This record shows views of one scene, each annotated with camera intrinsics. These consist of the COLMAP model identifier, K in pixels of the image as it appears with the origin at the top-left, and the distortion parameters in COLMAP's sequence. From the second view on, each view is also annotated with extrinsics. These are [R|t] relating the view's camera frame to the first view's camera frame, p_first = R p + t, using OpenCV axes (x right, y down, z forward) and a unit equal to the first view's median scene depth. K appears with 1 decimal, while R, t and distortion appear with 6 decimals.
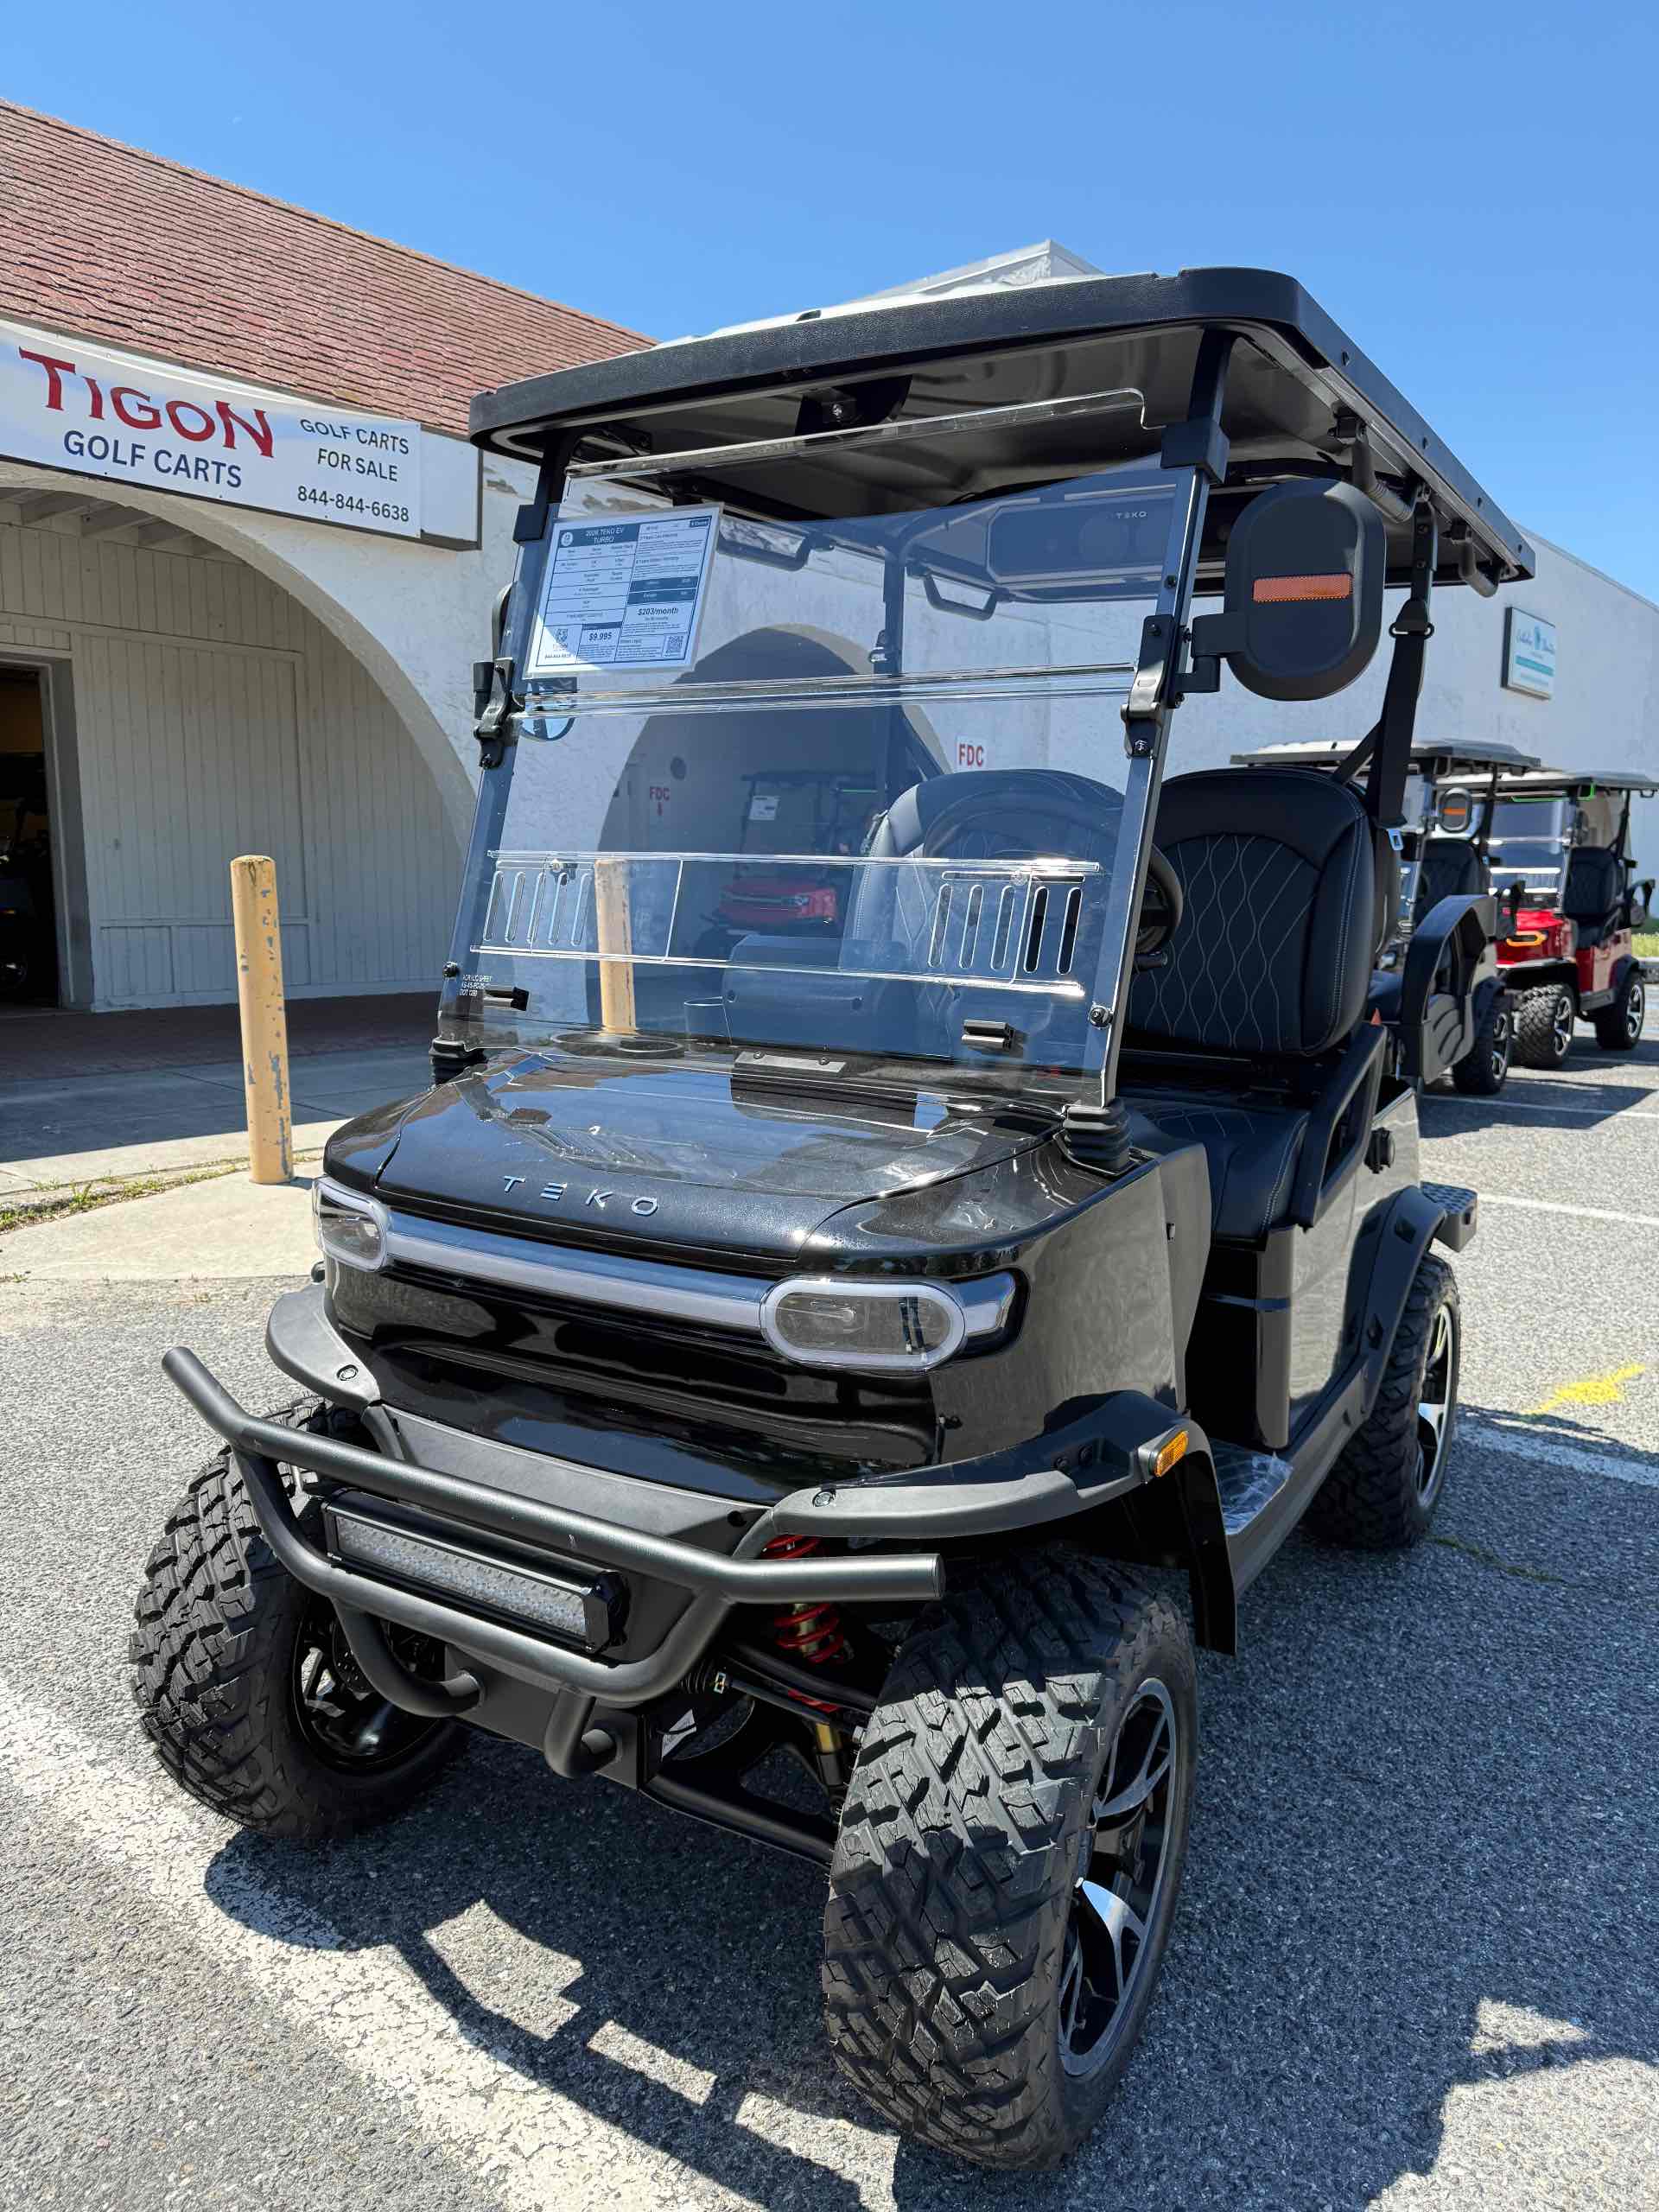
lens RADIAL K [[1567.7, 0, 826.2], [0, 1567.7, 1115.4], [0, 0, 1]] dist [0.003311, -0.007003]
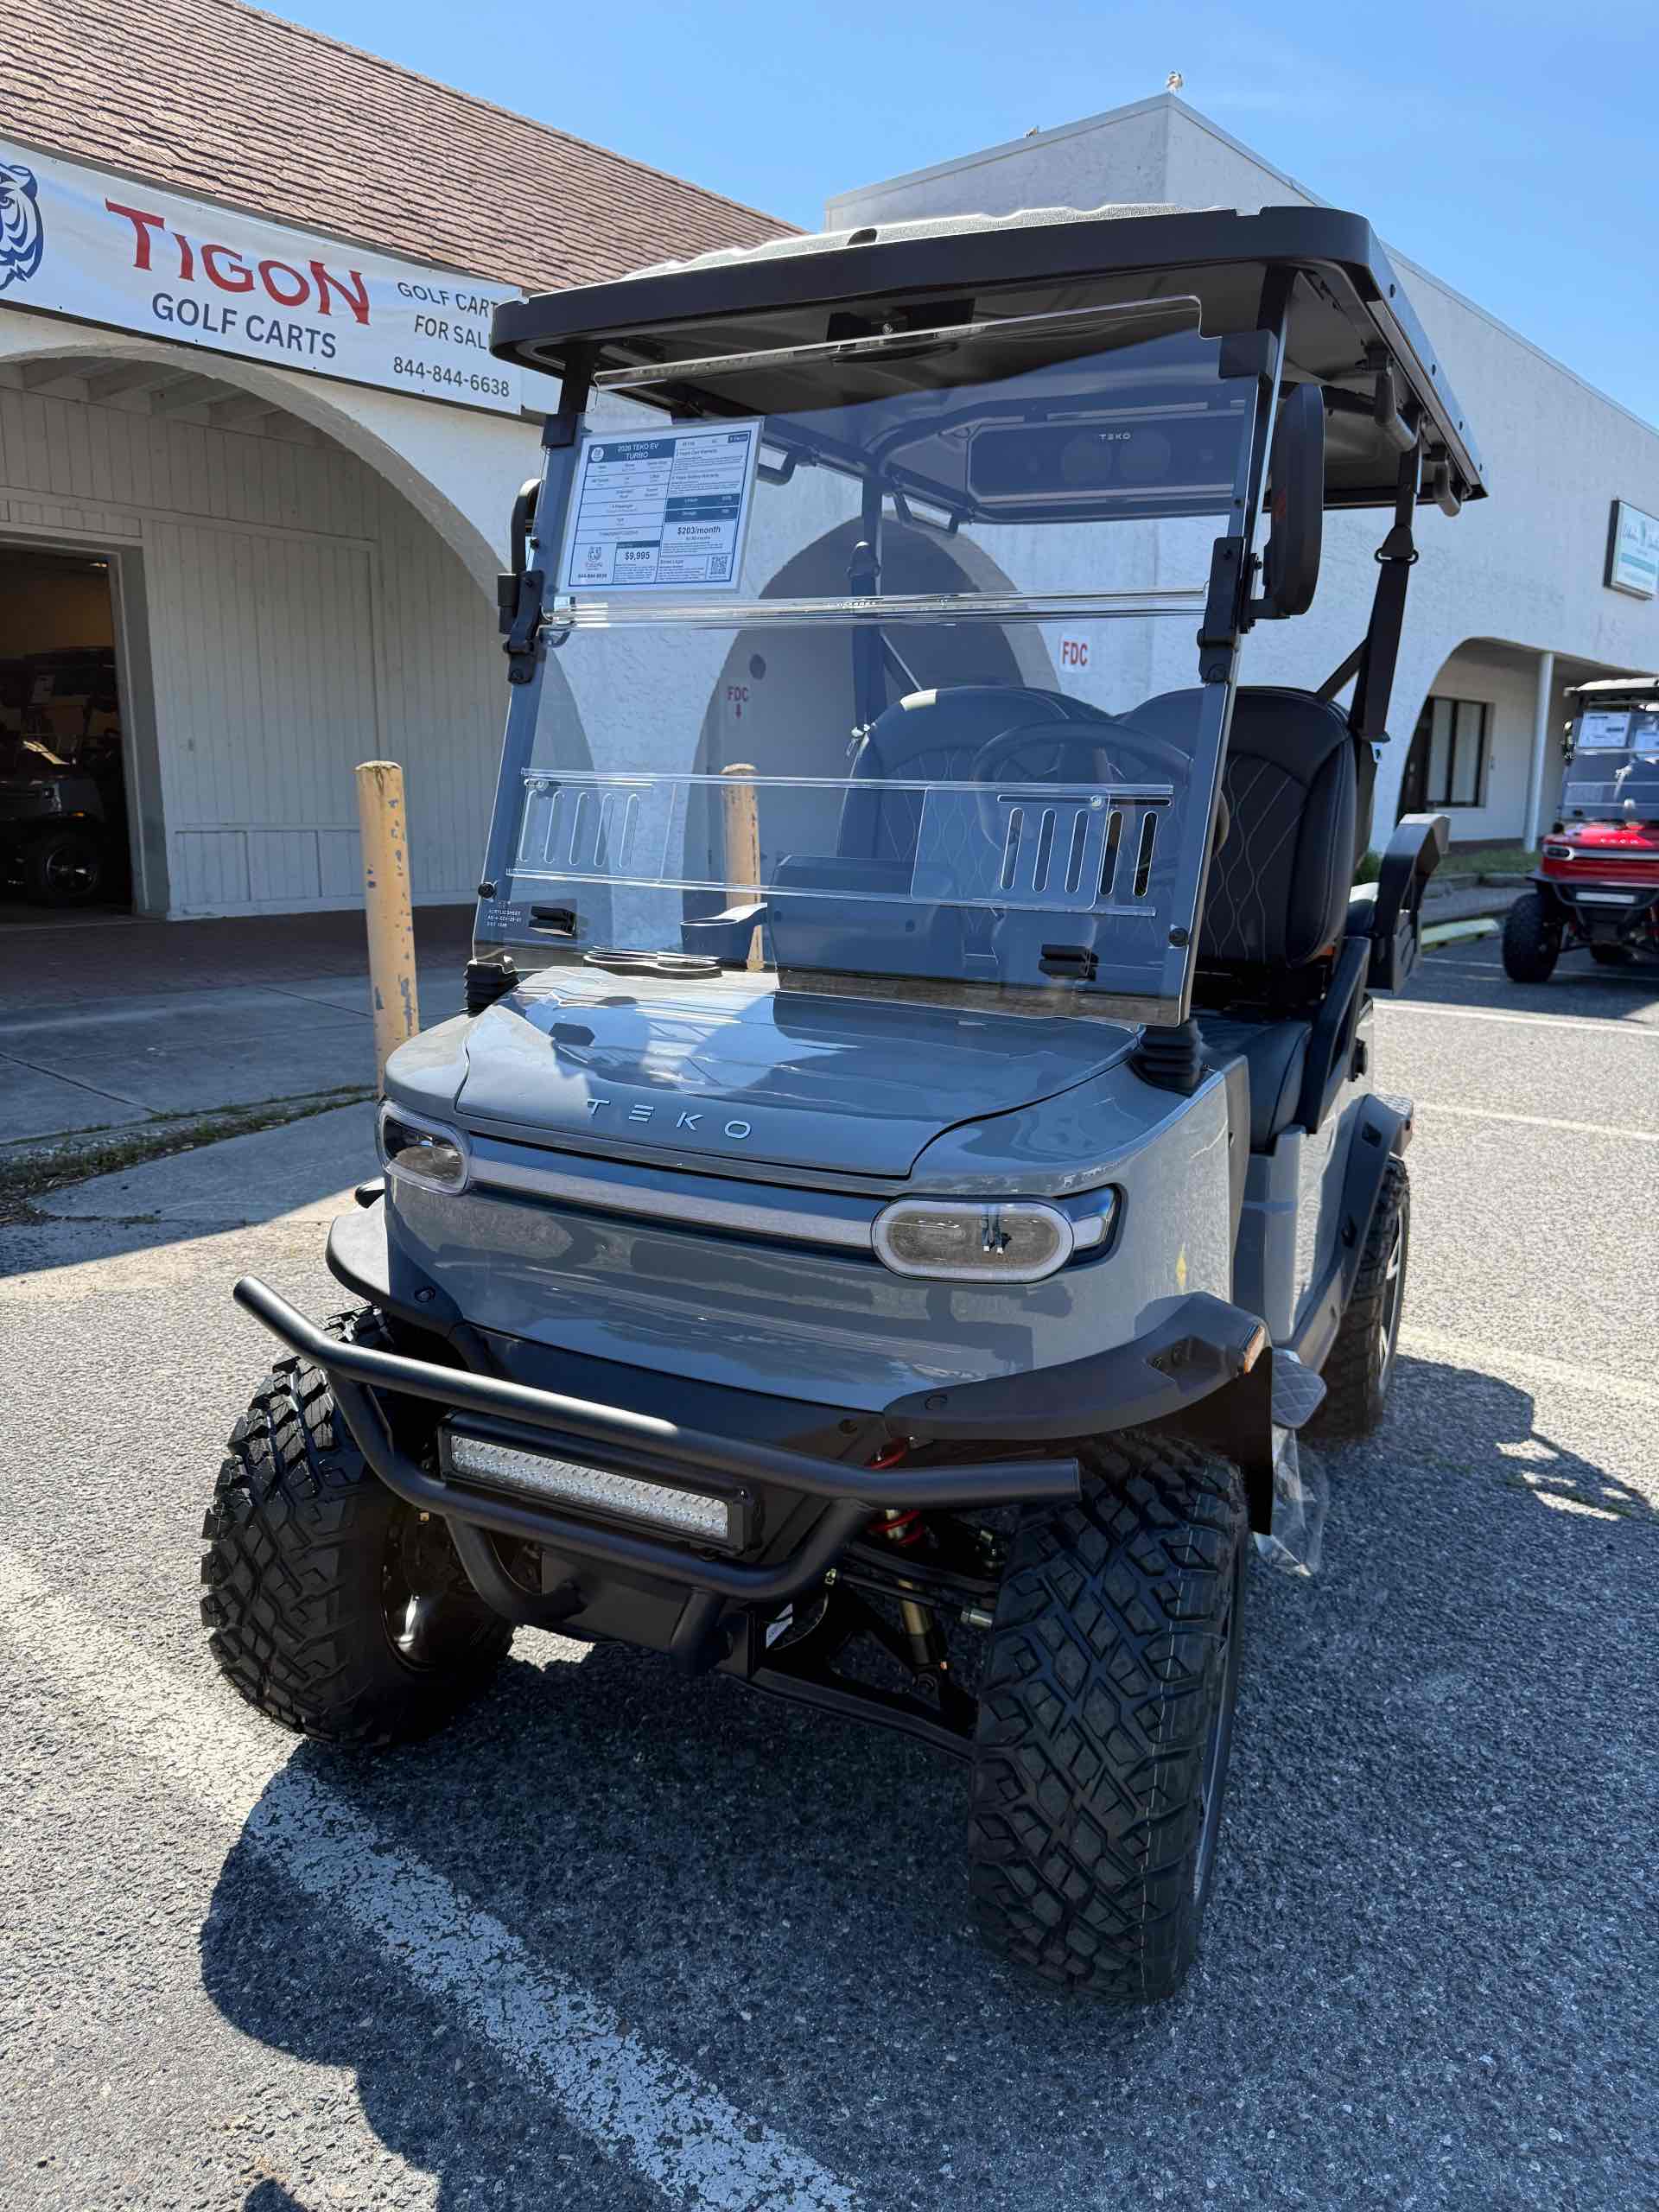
lens RADIAL K [[1567.7, 0, 823.0], [0, 1567.7, 1125.2], [0, 0, 1]] dist [0.003311, -0.007003]
pose [[0.999688, 0.012120, -0.021833, -0.080856], [-0.010664, 0.997788, 0.065612, -0.014934], [0.022580, -0.065359, 0.997606, 0.068481]]
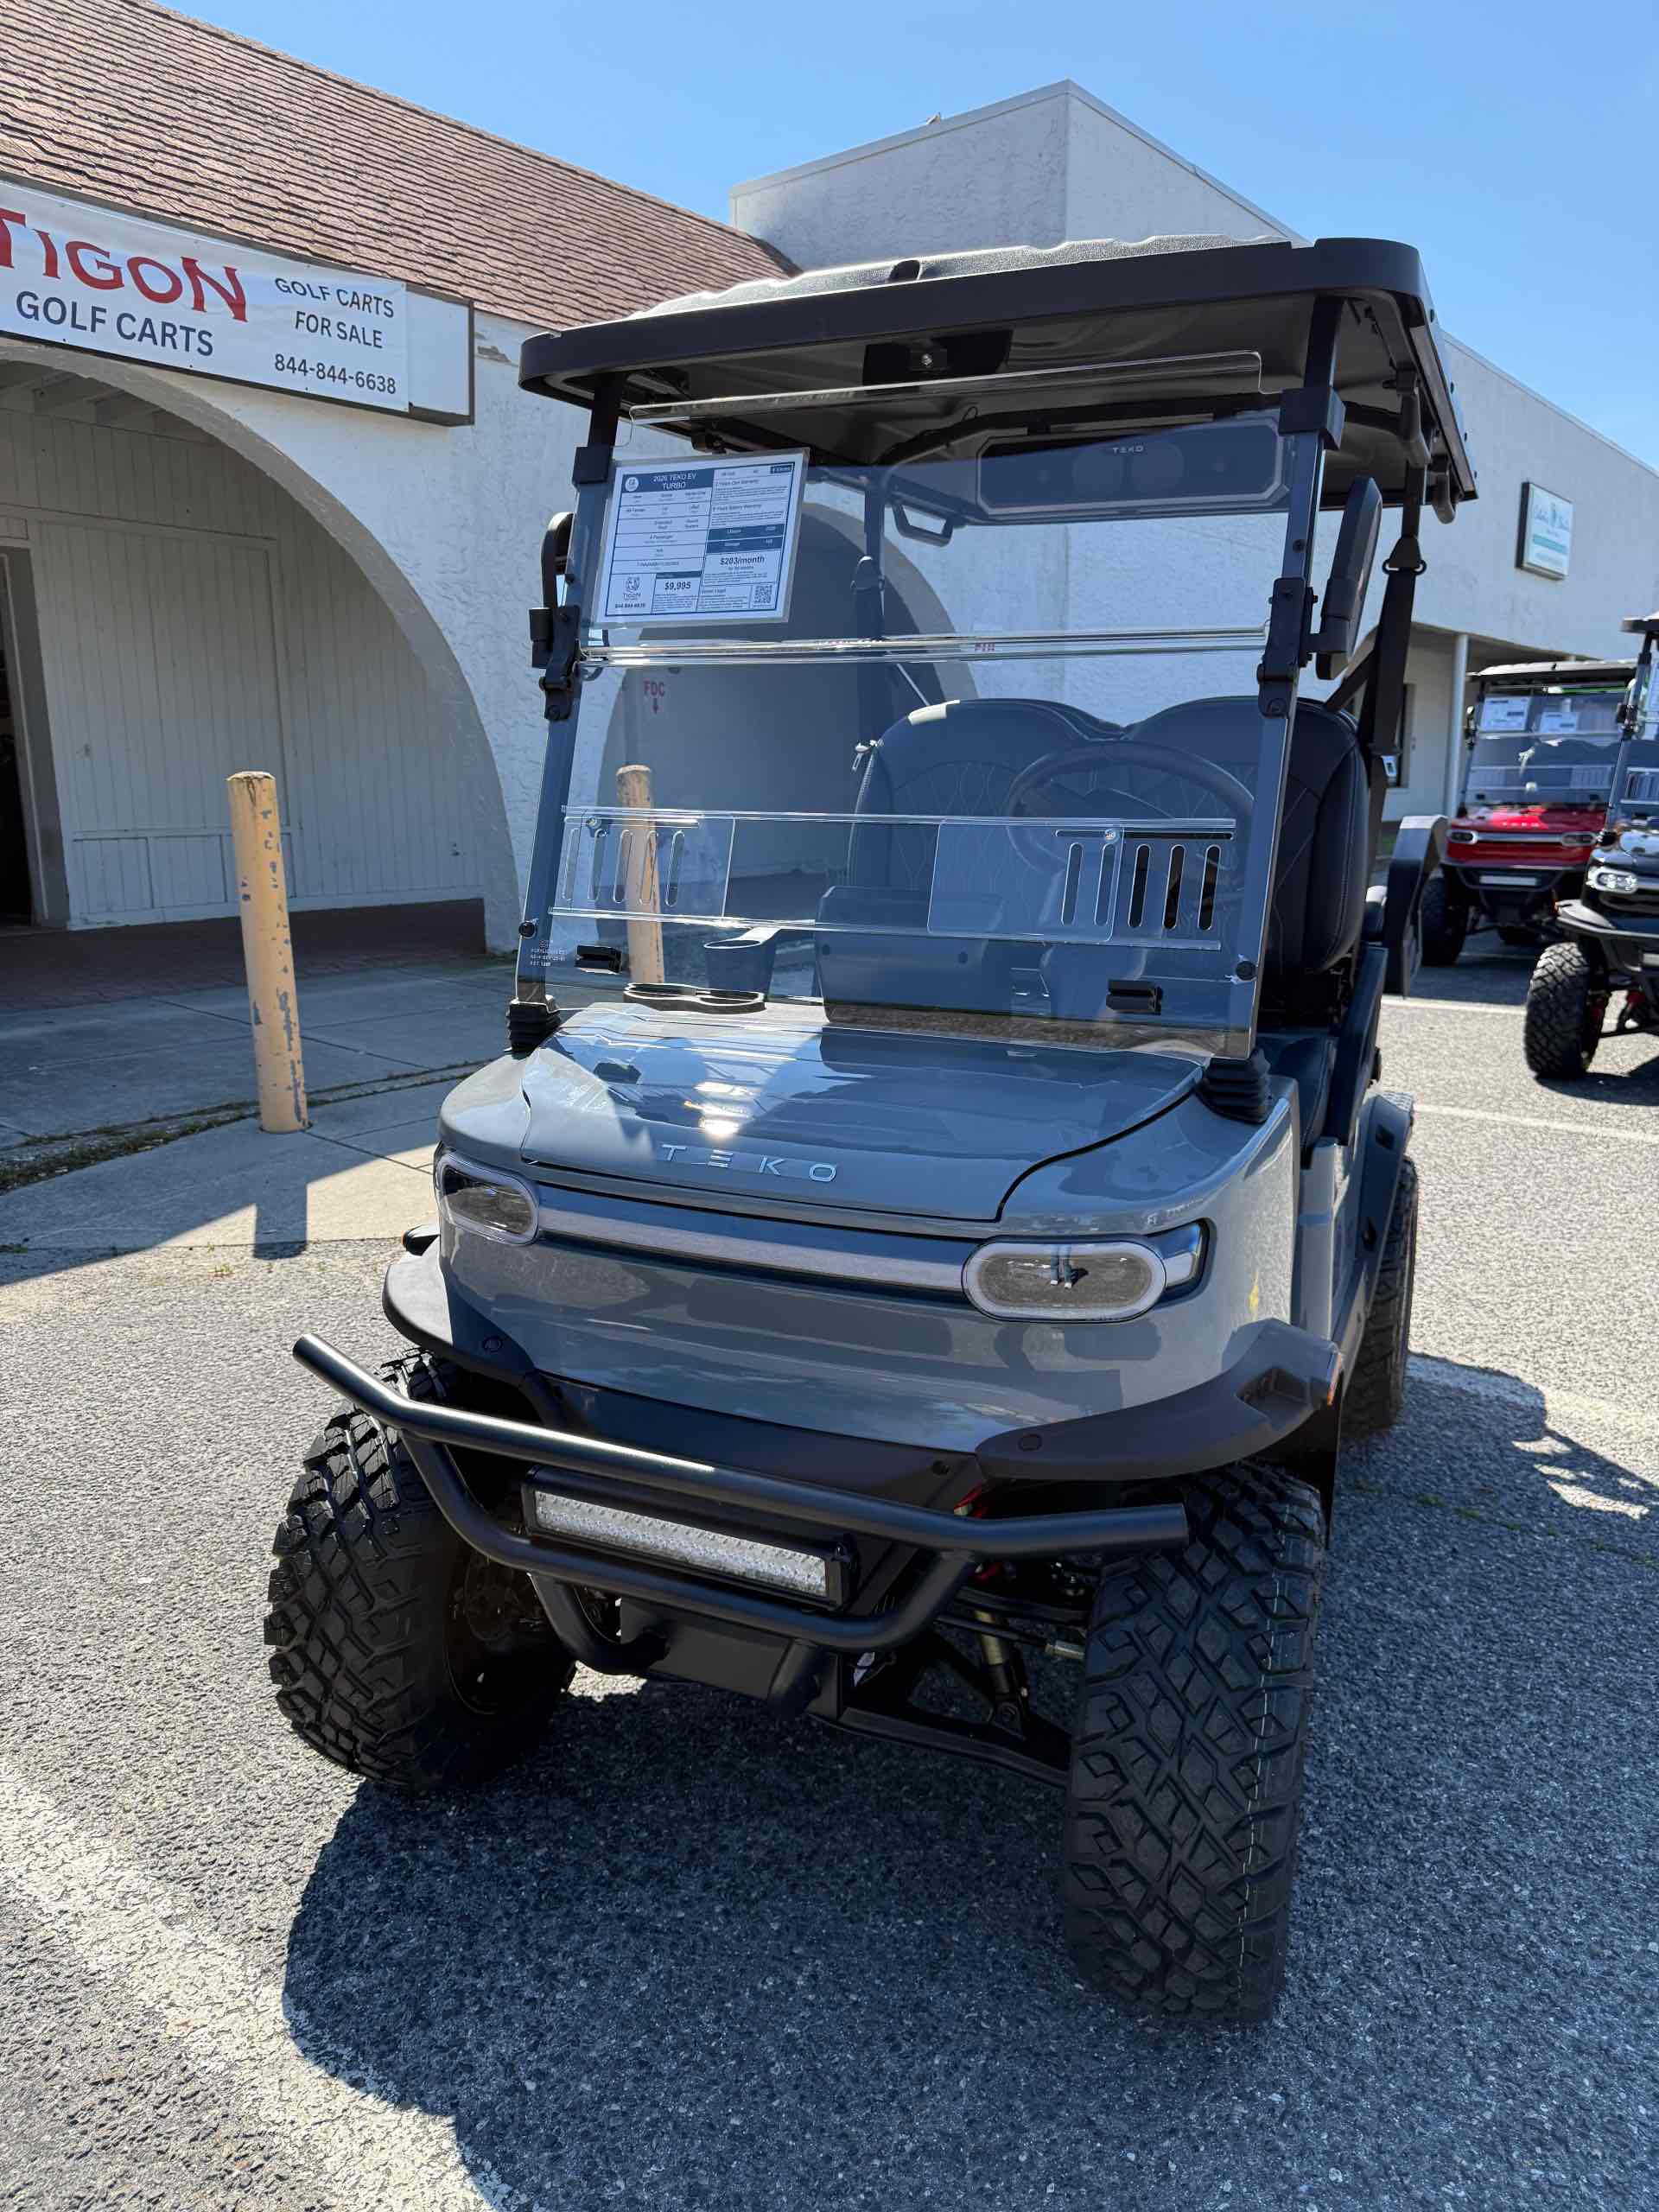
lens RADIAL K [[1567.7, 0, 825.4], [0, 1567.7, 1124.6], [0, 0, 1]] dist [0.003311, -0.007003]
pose [[0.999840, -0.011472, 0.013736, -0.048367], [0.010443, 0.997294, 0.072769, -0.024802], [-0.014534, -0.072614, 0.997254, 0.075433]]
